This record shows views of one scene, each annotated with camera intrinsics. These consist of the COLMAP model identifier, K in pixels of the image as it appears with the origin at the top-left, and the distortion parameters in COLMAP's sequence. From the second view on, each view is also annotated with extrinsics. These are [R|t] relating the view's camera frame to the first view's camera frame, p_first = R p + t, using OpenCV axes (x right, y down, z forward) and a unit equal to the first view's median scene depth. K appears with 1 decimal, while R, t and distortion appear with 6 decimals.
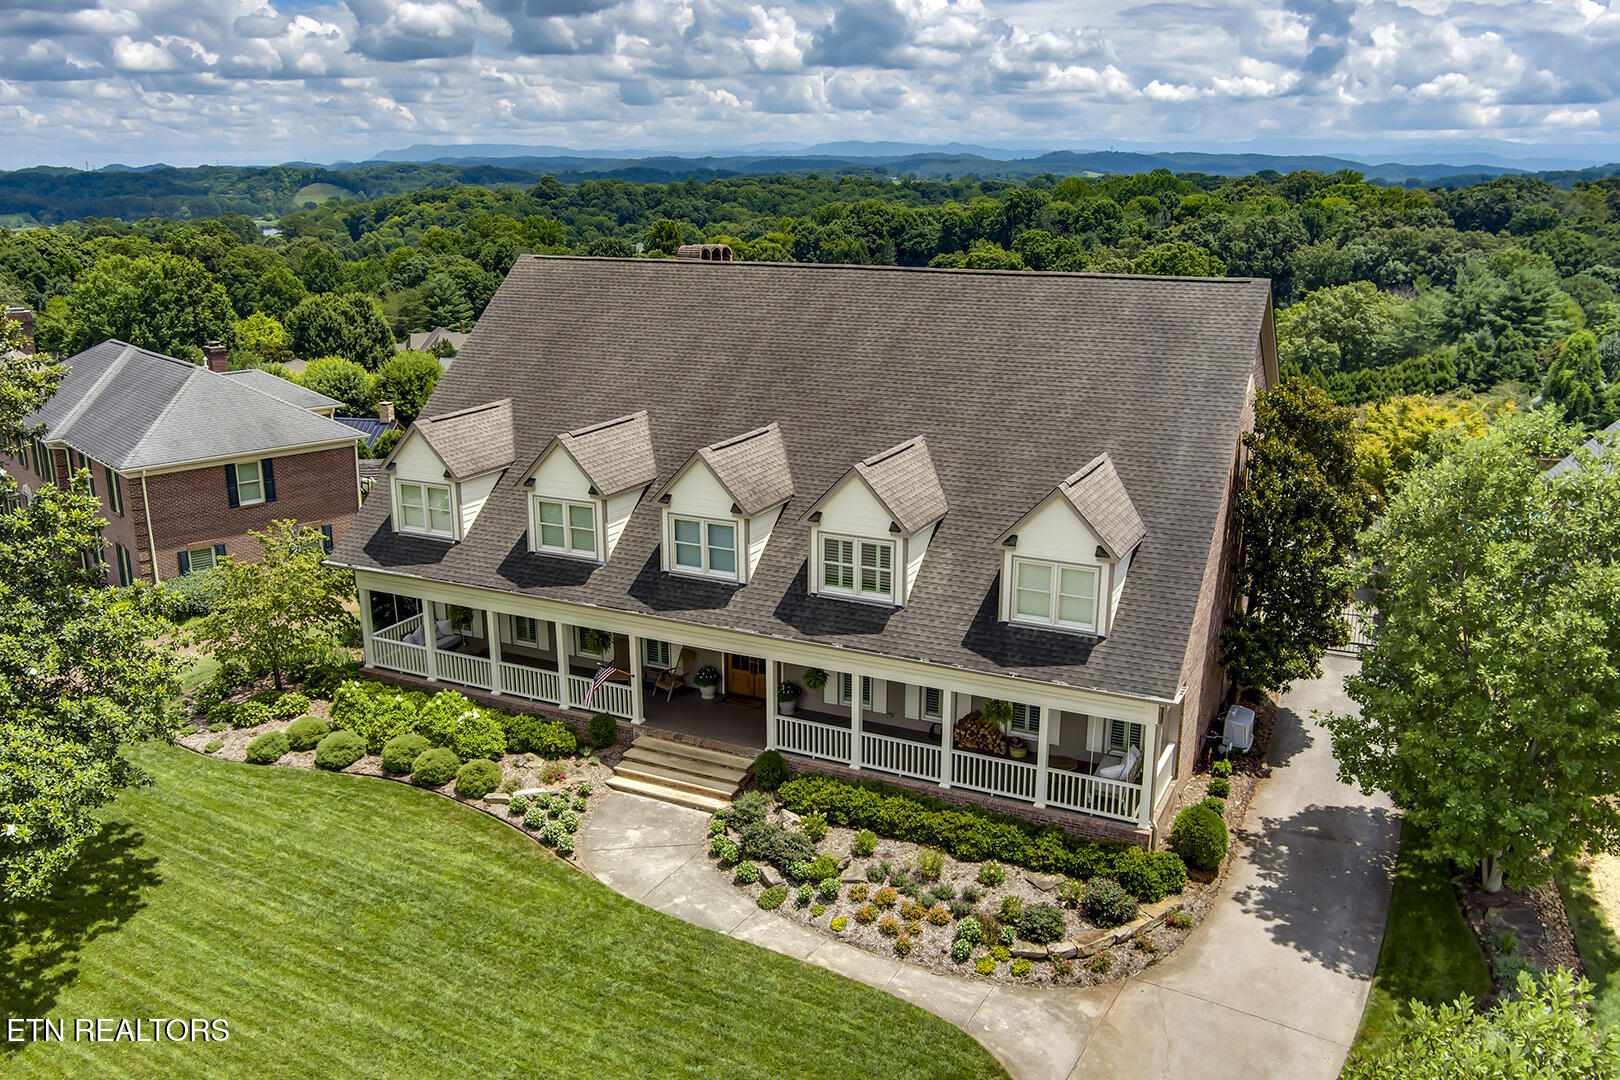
lens RADIAL K [[1372.5, 0, 810.0], [0, 1372.5, 540.0], [0, 0, 1]] dist [-0.064295, 0.013956]
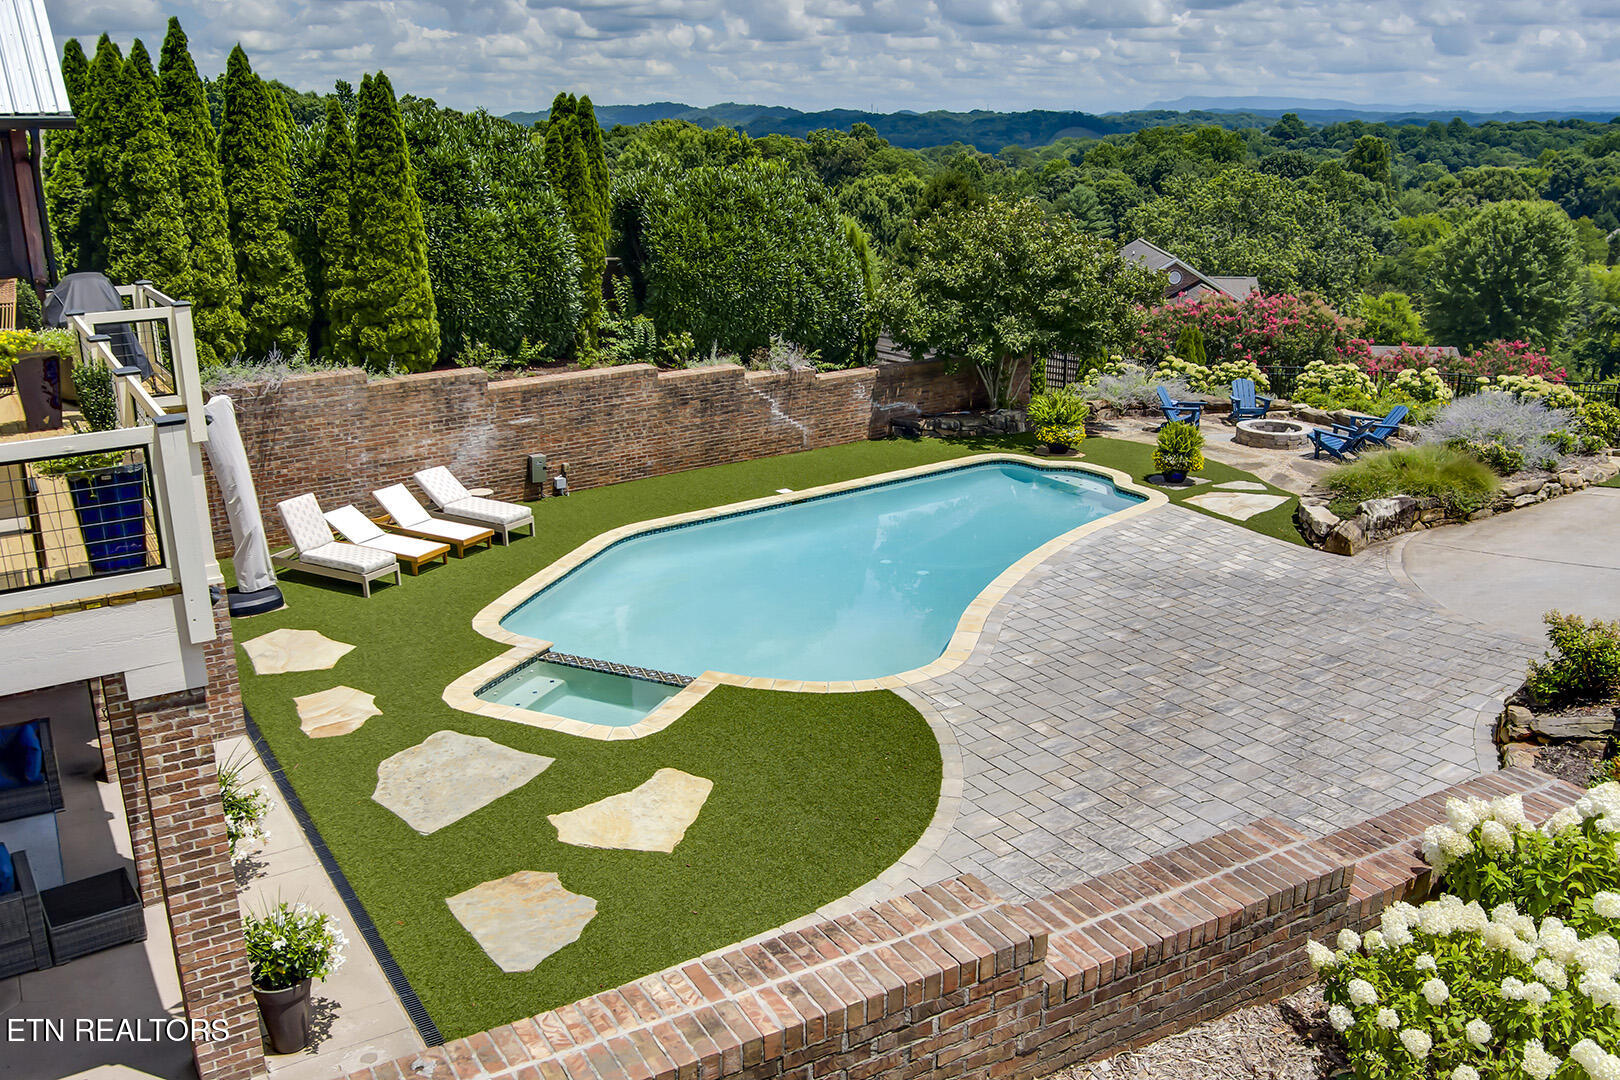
lens RADIAL K [[1379.7, 0, 810.0], [0, 1379.7, 540.0], [0, 0, 1]] dist [-0.133503, 0.109512]
pose [[0.856796, 0.146714, -0.494343, 0.386957], [-0.132041, 0.989130, 0.064705, -0.034506], [0.498463, 0.009835, 0.866855, 1.392889]]
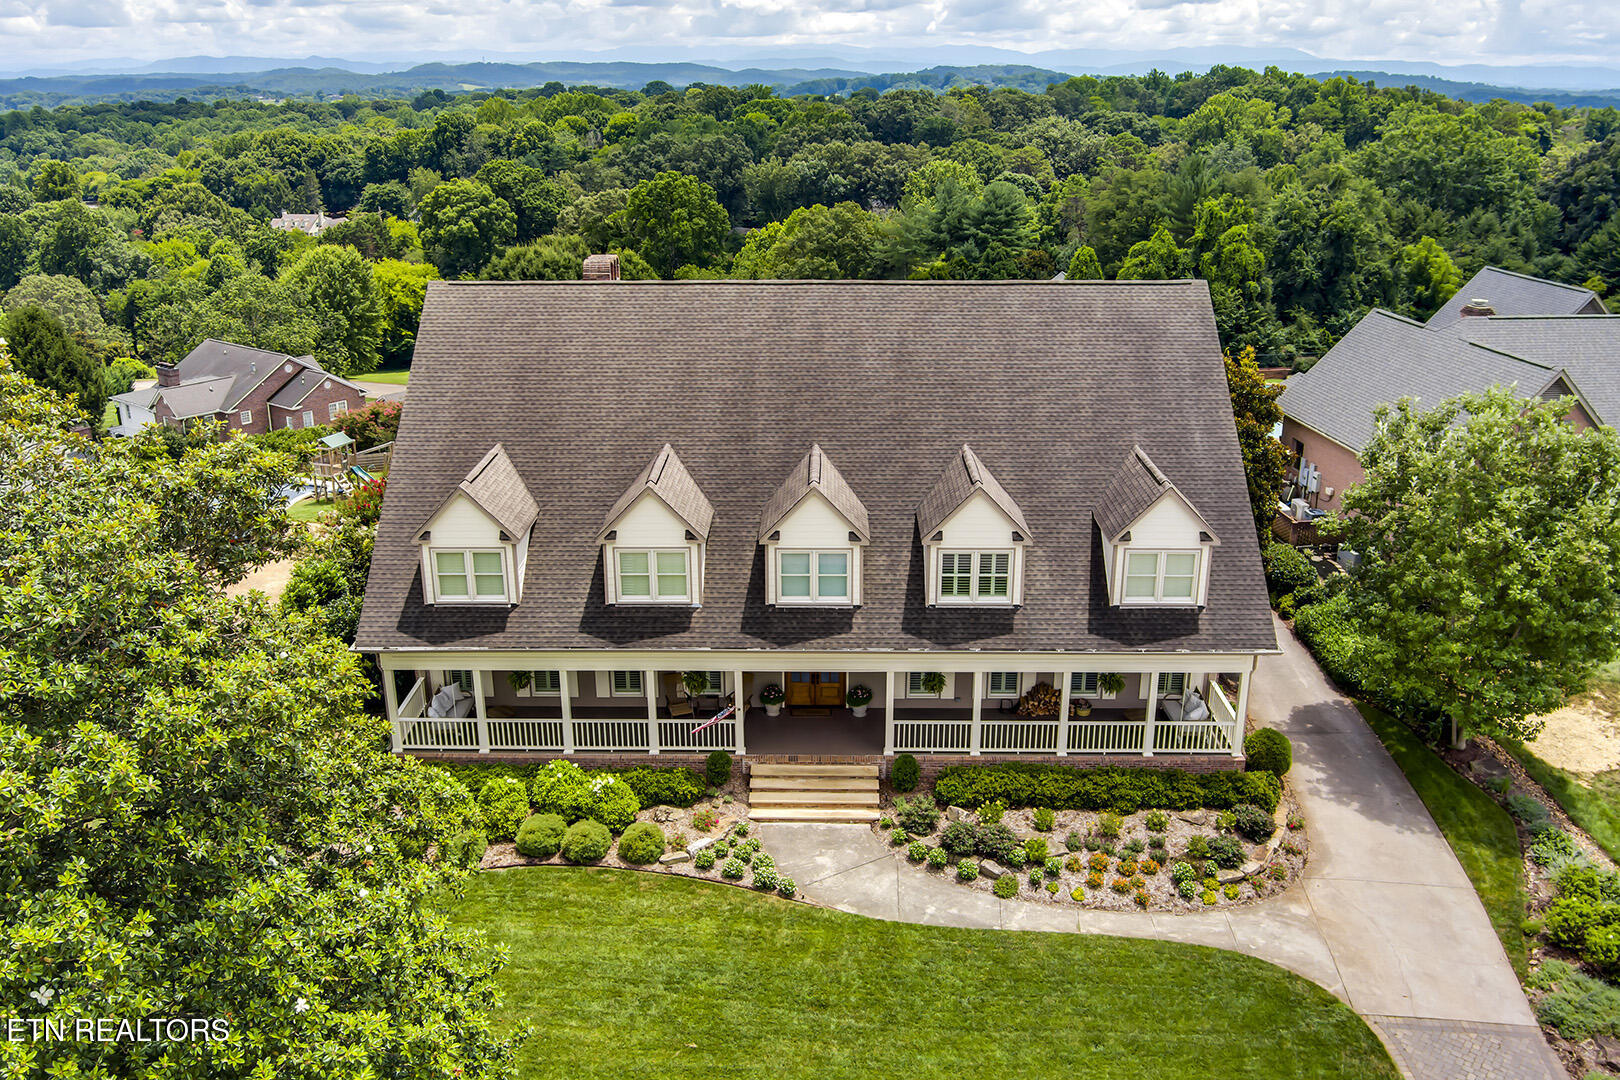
lens RADIAL K [[1372.5, 0, 810.0], [0, 1372.5, 540.0], [0, 0, 1]] dist [-0.064295, 0.013956]
pose [[0.904590, -0.142150, 0.401884, -0.479195], [0.116983, 0.989349, 0.086628, -0.109551], [-0.409917, -0.031350, 0.911584, 0.050114]]
